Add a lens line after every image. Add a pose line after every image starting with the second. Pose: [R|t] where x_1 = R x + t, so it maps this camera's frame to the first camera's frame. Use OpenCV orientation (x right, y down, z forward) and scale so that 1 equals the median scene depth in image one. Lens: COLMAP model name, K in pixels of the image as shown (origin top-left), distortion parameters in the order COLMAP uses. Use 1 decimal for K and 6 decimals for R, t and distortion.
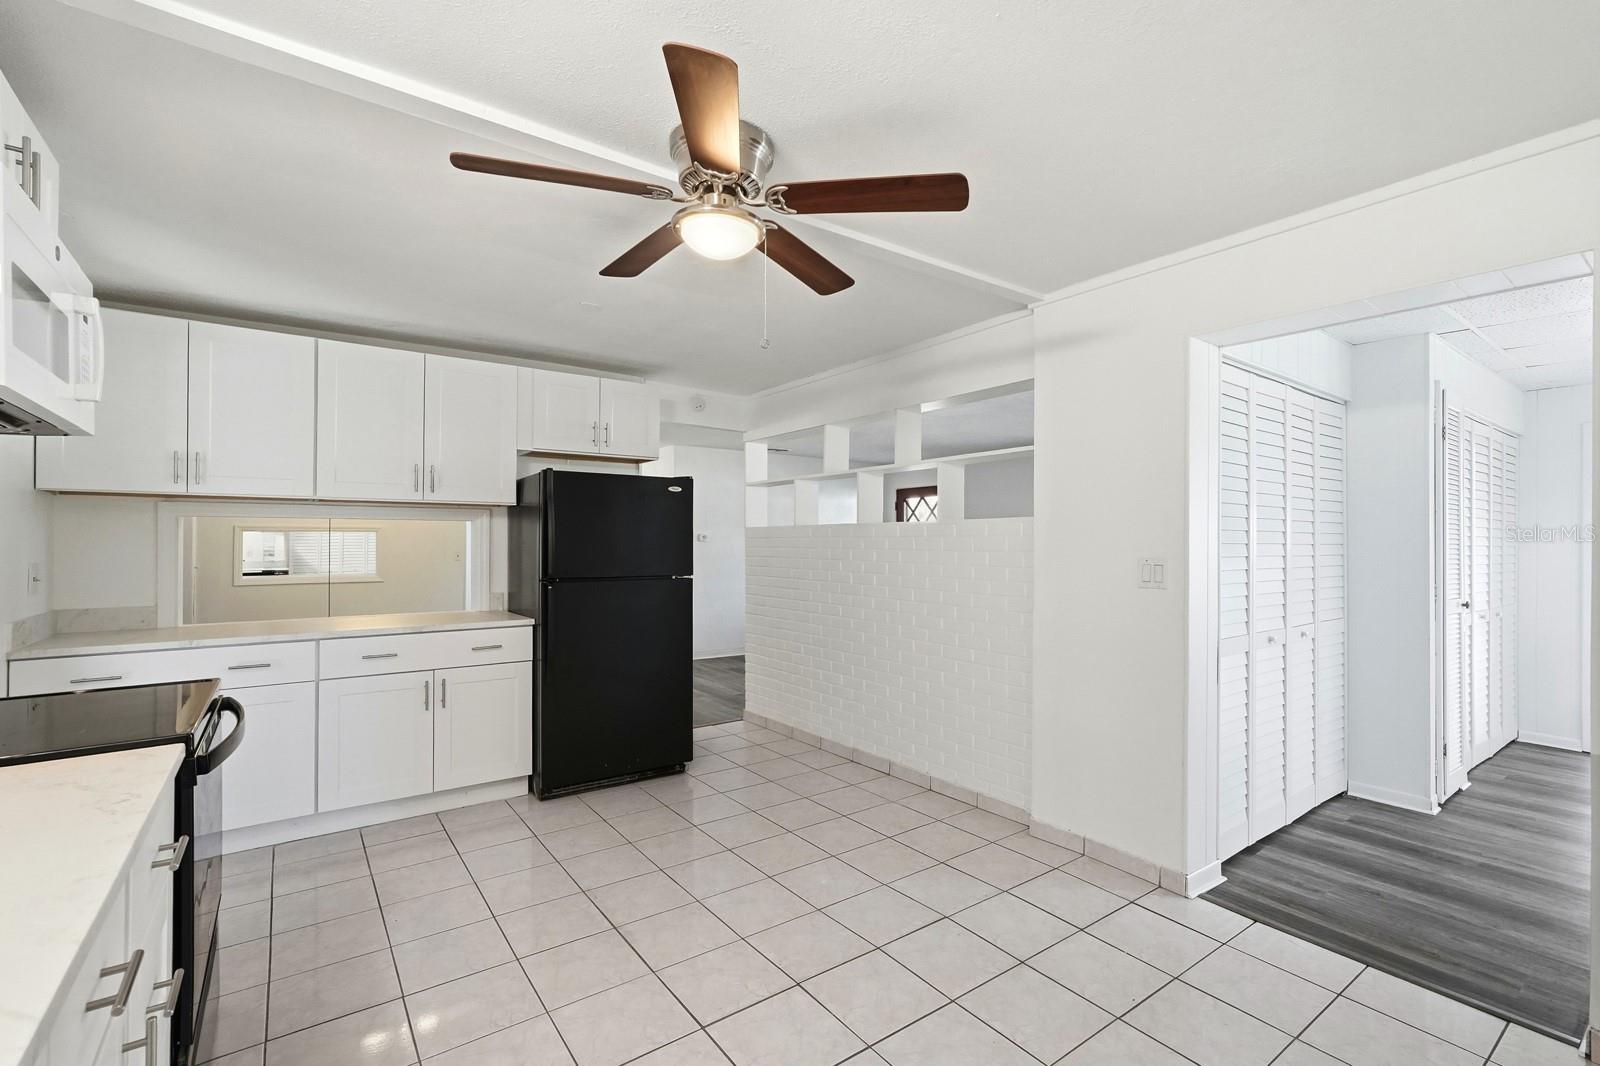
lens RADIAL K [[713.5, 0, 805.8], [0, 713.5, 540.8], [0, 0, 1]] dist [0.000228, 0.001425]
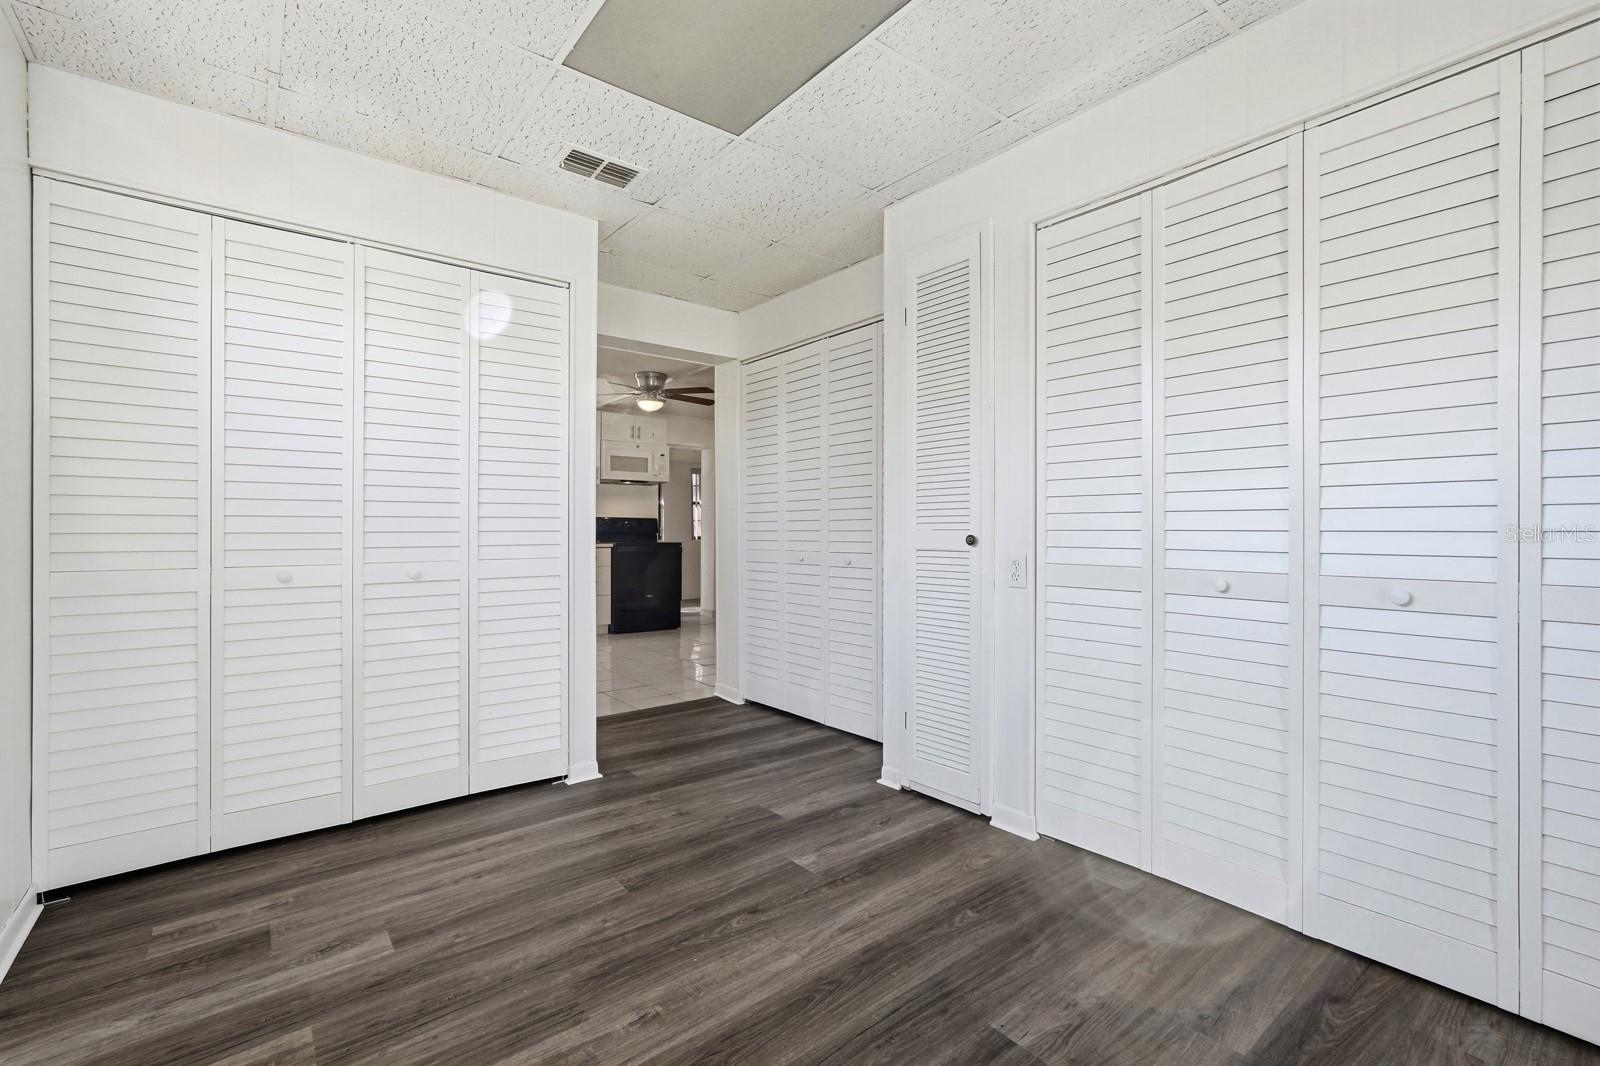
lens RADIAL K [[698.8, 0, 804.8], [0, 698.8, 528.8], [0, 0, 1]] dist [0.000700, 0.000823]
pose [[0.046825, -0.001896, -0.998901, 2.036807], [0.007629, 0.999970, -0.001540, 0.084862], [0.998874, -0.007548, 0.046838, 1.026077]]
